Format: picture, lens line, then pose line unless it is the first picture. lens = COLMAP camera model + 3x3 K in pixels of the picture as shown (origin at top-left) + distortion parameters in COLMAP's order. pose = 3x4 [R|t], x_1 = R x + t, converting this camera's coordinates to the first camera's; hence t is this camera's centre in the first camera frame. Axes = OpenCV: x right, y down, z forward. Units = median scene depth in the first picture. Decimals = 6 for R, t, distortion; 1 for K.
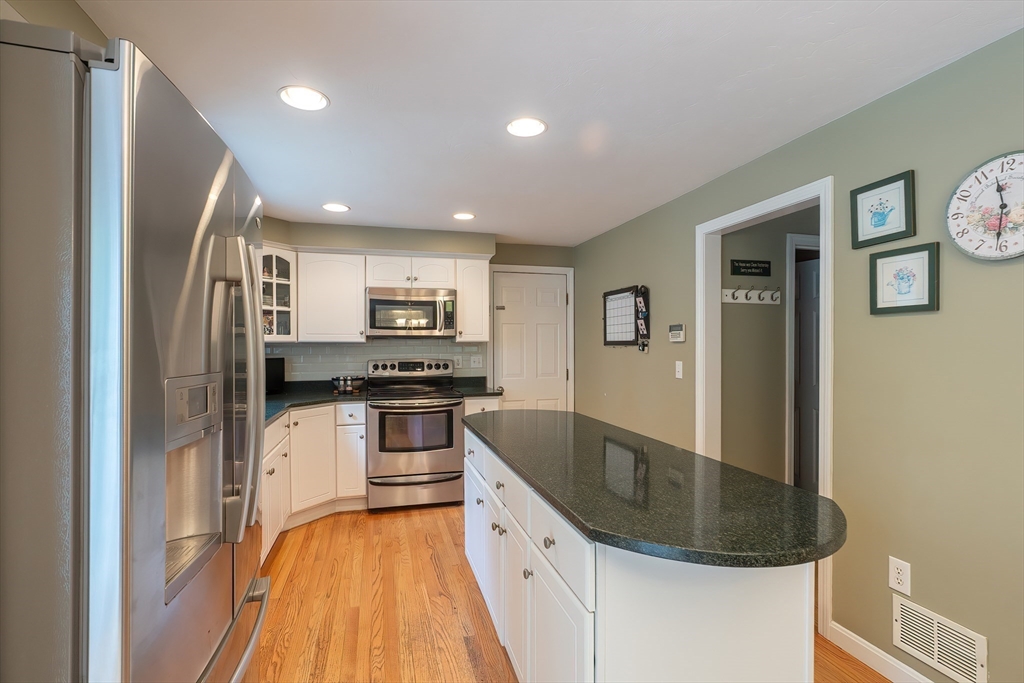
lens RADIAL K [[492.6, 0, 516.4], [0, 492.6, 354.8], [0, 0, 1]] dist [-0.015993, 0.001481]
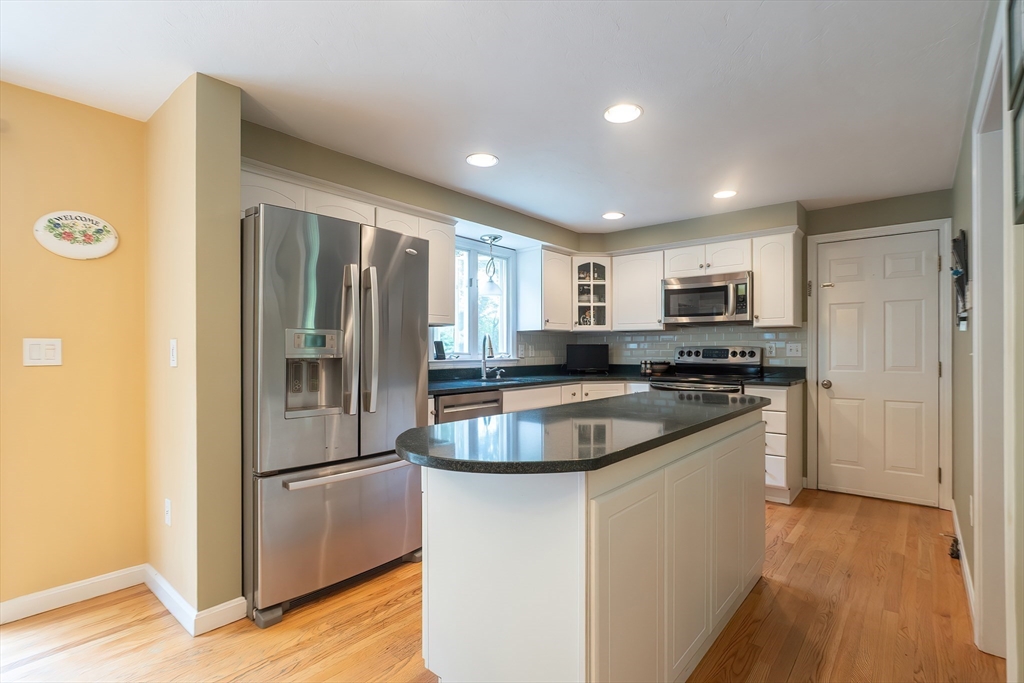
lens RADIAL K [[492.6, 0, 516.4], [0, 492.6, 354.8], [0, 0, 1]] dist [-0.015993, 0.001481]
pose [[0.566142, 0.011892, -0.824222, 0.404797], [-0.014340, 0.999887, 0.004577, 0.029410], [0.824183, 0.009228, 0.566249, 0.110820]]
